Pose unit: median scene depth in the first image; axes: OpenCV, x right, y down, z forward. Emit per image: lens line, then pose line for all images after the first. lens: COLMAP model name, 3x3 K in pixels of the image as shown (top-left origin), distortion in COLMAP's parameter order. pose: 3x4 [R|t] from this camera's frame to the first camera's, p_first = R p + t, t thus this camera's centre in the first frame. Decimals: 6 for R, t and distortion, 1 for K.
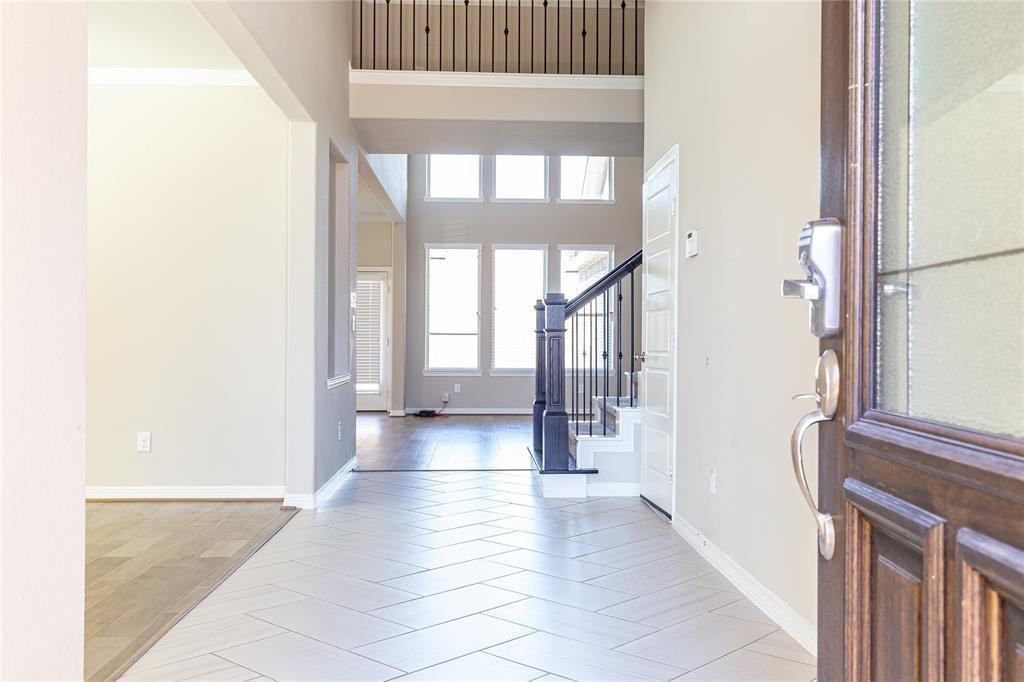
lens RADIAL K [[936.8, 0, 512.0], [0, 936.8, 341.0], [0, 0, 1]] dist [-0.001898, -0.001111]
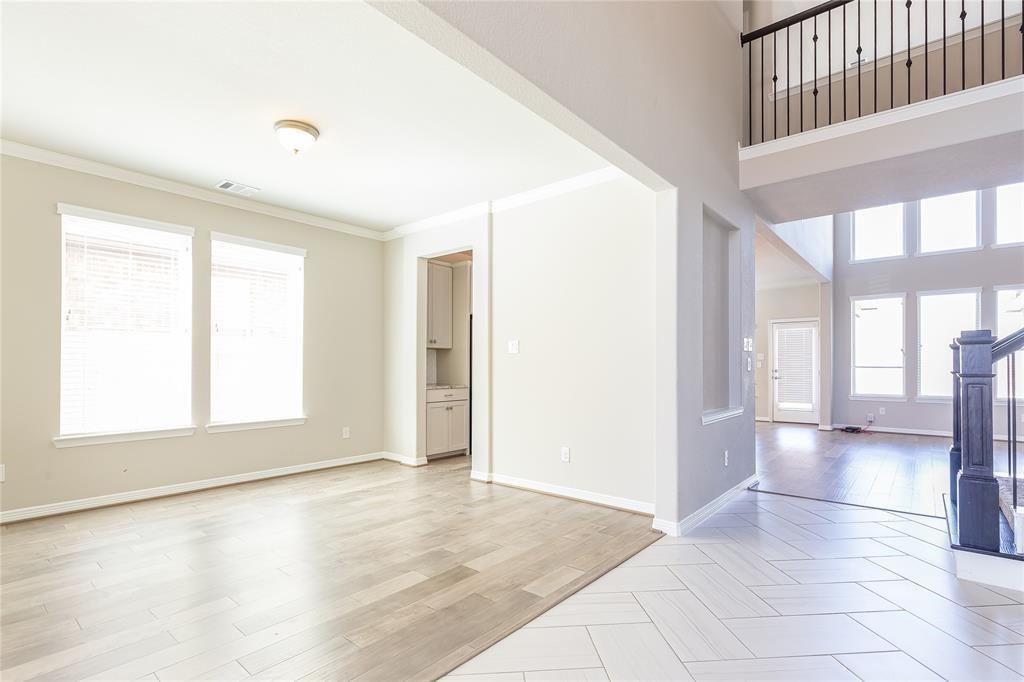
lens RADIAL K [[493.7, 0, 515.7], [0, 493.7, 365.6], [0, 0, 1]] dist [-0.000991, -0.001013]
pose [[0.745391, -0.004846, -0.666610, 0.017144], [0.003795, 0.999988, -0.003027, -0.010300], [0.666617, -0.000273, 0.745401, 0.209404]]
